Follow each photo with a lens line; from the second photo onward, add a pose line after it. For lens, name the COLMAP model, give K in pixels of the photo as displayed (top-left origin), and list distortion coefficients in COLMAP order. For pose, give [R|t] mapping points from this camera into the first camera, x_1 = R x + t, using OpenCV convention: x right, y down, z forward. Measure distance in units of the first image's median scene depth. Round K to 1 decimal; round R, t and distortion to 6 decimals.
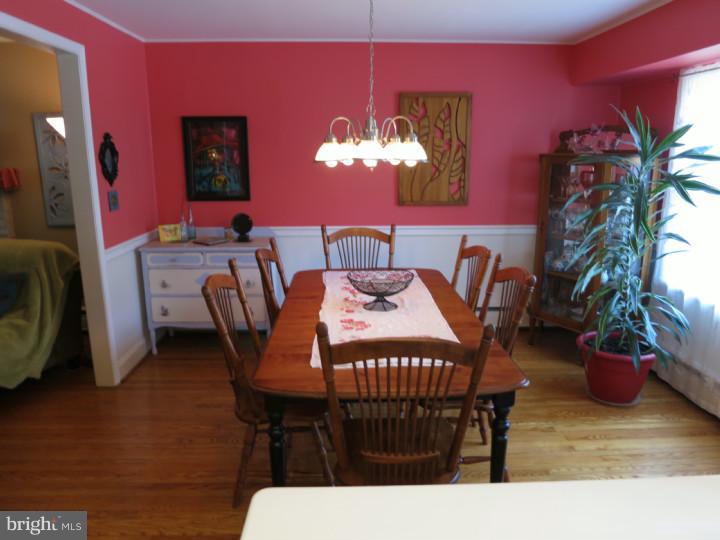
lens RADIAL K [[521.3, 0, 354.8], [0, 521.3, 268.8], [0, 0, 1]] dist [-0.046304, 0.012184]
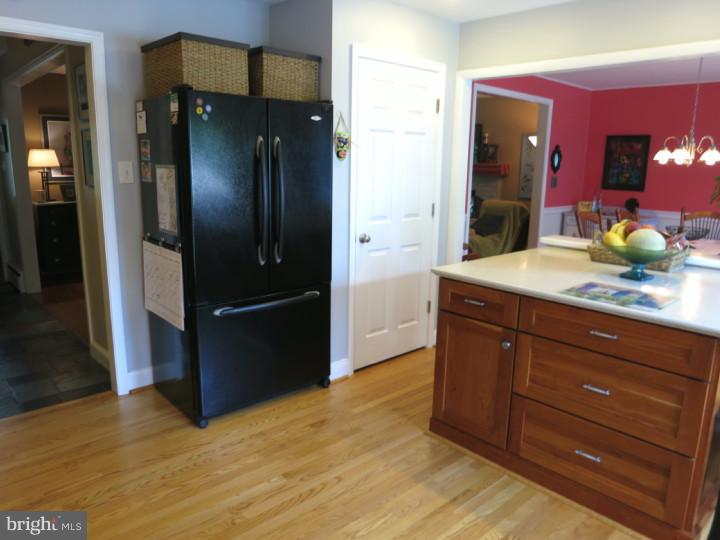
lens RADIAL K [[521.3, 0, 360.5], [0, 521.3, 270.3], [0, 0, 1]] dist [-0.046304, 0.012184]
pose [[0.669296, 0.168658, -0.723600, 0.391815], [-0.186326, 0.980875, 0.056281, 0.173329], [0.719253, 0.097157, 0.687921, -0.625482]]
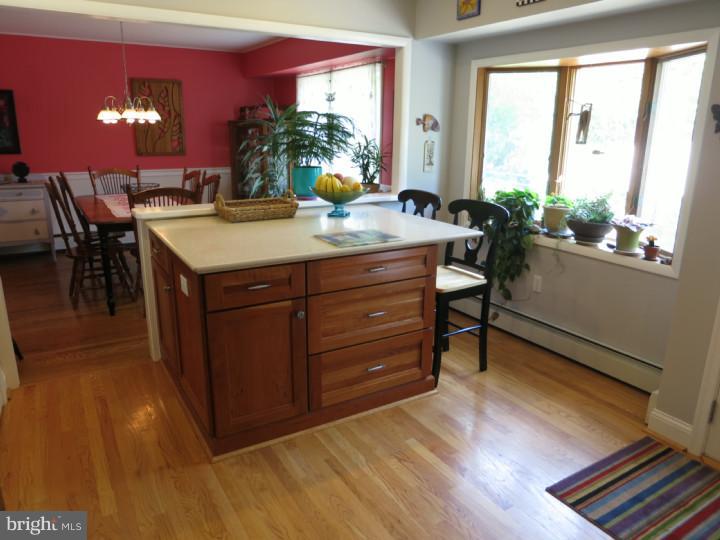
lens RADIAL K [[521.3, 0, 361.5], [0, 521.3, 269.0], [0, 0, 1]] dist [-0.046304, 0.012184]
pose [[0.861148, -0.118409, 0.494371, -0.144232], [0.096912, 0.992898, 0.069003, 0.173359], [-0.499031, -0.011511, 0.866508, -0.641291]]
